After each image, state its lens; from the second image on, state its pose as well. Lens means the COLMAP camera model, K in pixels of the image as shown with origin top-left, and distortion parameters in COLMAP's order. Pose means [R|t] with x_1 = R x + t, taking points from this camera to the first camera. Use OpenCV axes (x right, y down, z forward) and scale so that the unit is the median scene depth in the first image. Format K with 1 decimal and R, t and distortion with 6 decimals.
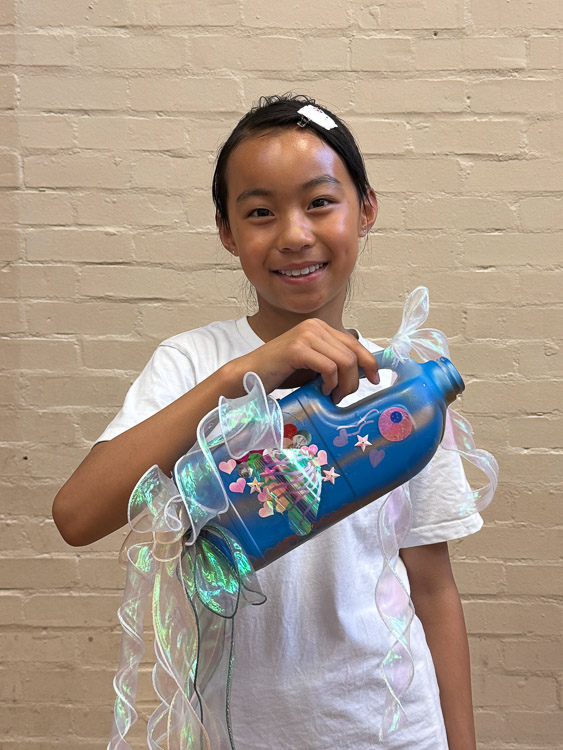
lens RADIAL K [[1015.4, 0, 279.1], [0, 1015.4, 382.5], [0, 0, 1]] dist [0.070395, 0.000000]
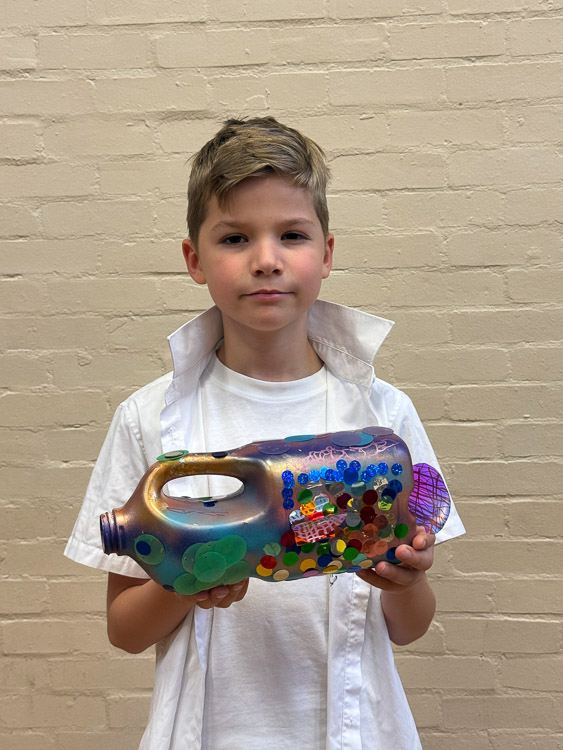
lens RADIAL K [[1054.4, 0, 283.3], [0, 1054.4, 381.0], [0, 0, 1]] dist [0.089051, 0.000000]
pose [[0.999052, -0.021708, -0.037731, 0.492867], [0.022242, 0.999657, 0.013807, -0.021559], [0.037419, -0.014633, 0.999193, 0.003751]]
